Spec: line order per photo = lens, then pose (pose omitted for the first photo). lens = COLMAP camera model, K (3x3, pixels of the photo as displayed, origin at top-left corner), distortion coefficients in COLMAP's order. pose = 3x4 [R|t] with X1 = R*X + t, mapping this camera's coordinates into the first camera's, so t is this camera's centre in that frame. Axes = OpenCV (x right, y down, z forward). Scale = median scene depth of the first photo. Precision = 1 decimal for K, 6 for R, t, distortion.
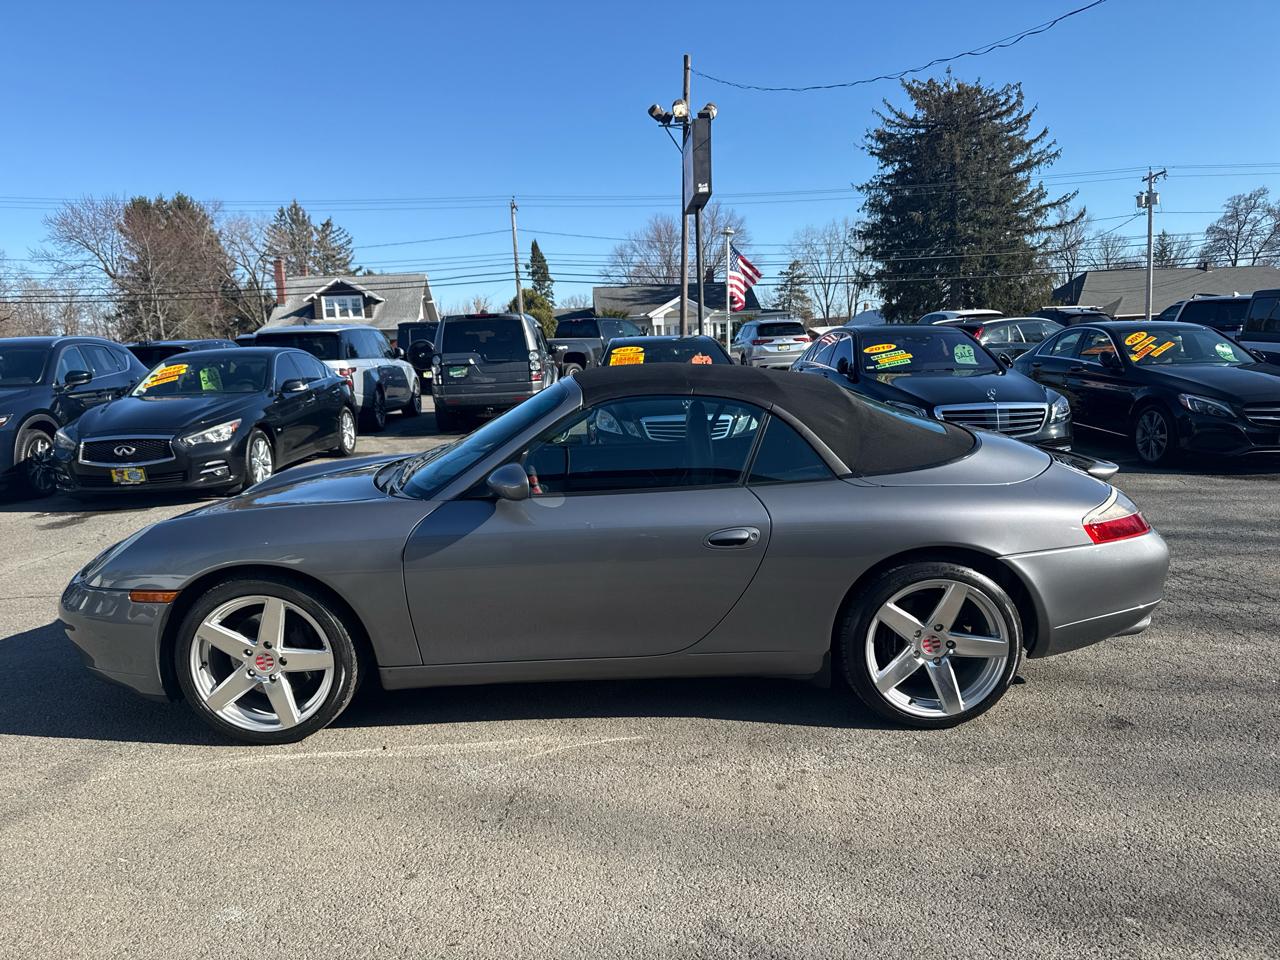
lens RADIAL K [[955.1, 0, 642.8], [0, 955.1, 504.2], [0, 0, 1]] dist [0.018718, -0.025914]
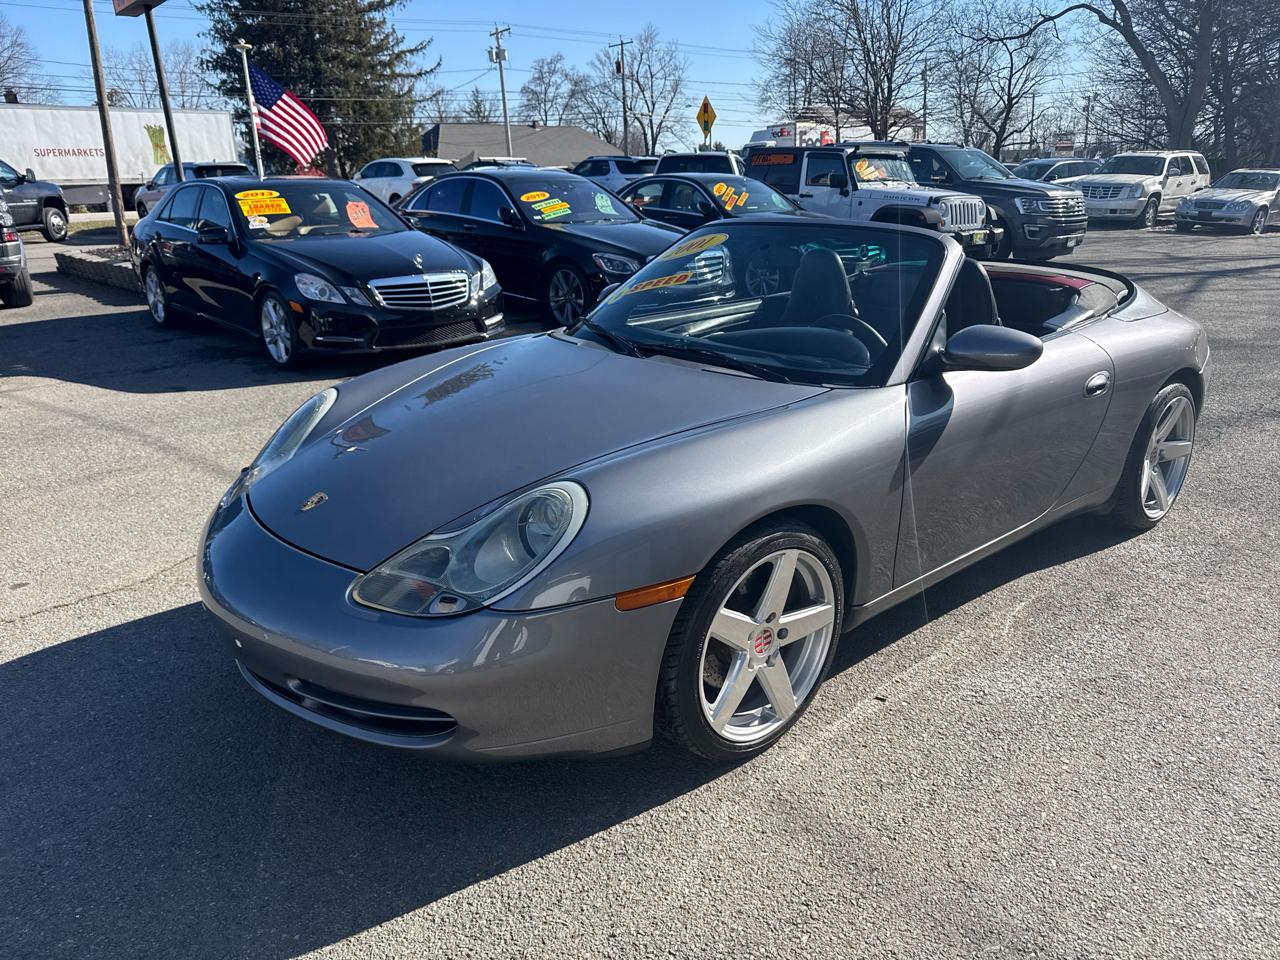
lens RADIAL K [[956.6, 0, 645.2], [0, 956.6, 501.0], [0, 0, 1]] dist [0.021166, -0.029354]
pose [[0.774035, -0.184584, 0.605639, -0.201664], [0.097622, 0.979914, 0.173890, -0.015677], [-0.625571, -0.075473, 0.776508, 0.119954]]
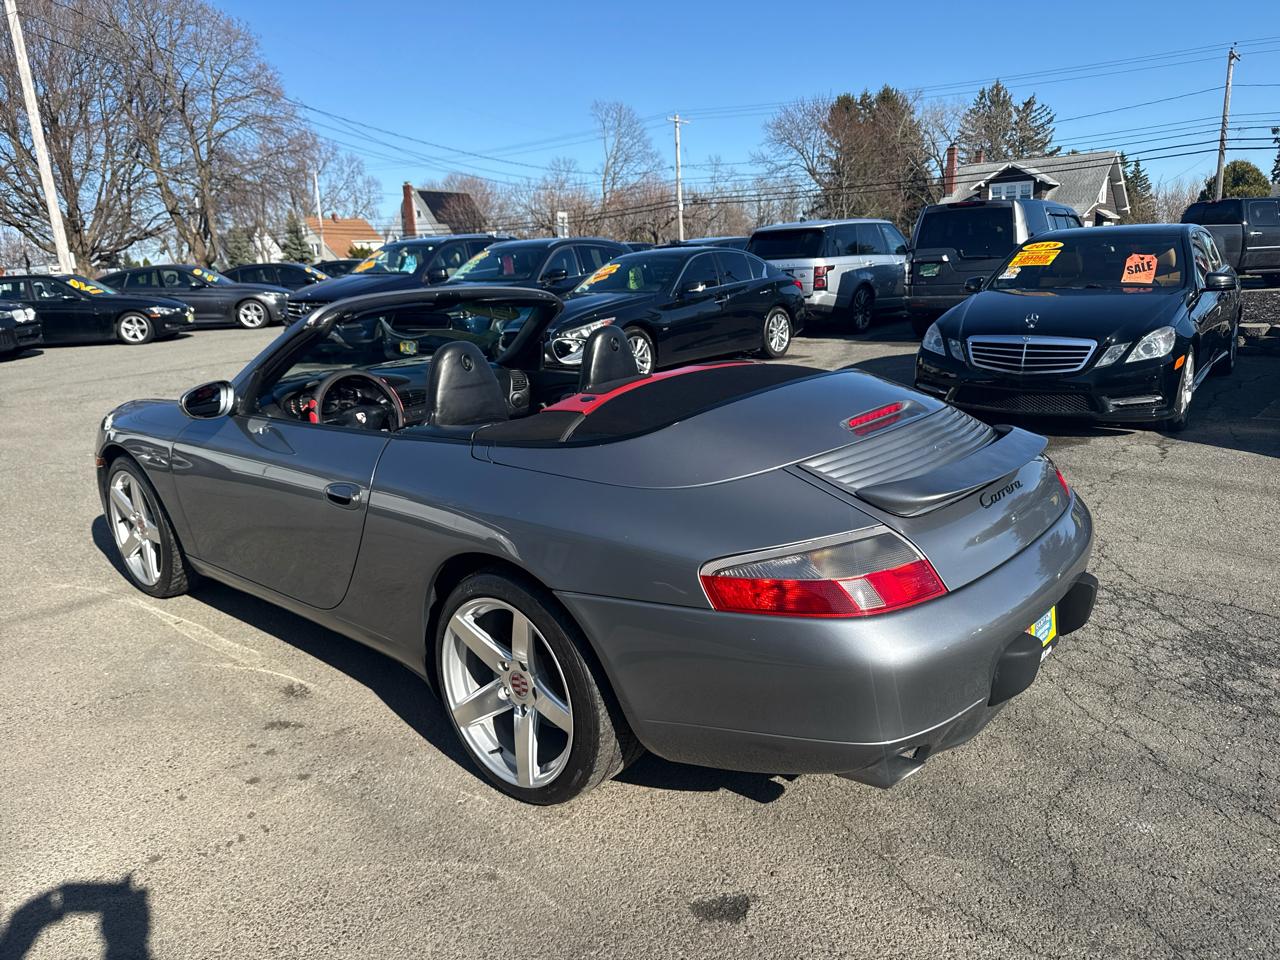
lens RADIAL K [[963.1, 0, 640.0], [0, 963.1, 480.0], [0, 0, 1]] dist [0.029314, -0.002012]
pose [[0.755863, 0.150656, -0.637161, 0.188623], [-0.096787, 0.988185, 0.118836, -0.024485], [0.647537, -0.028155, 0.761514, 0.116531]]
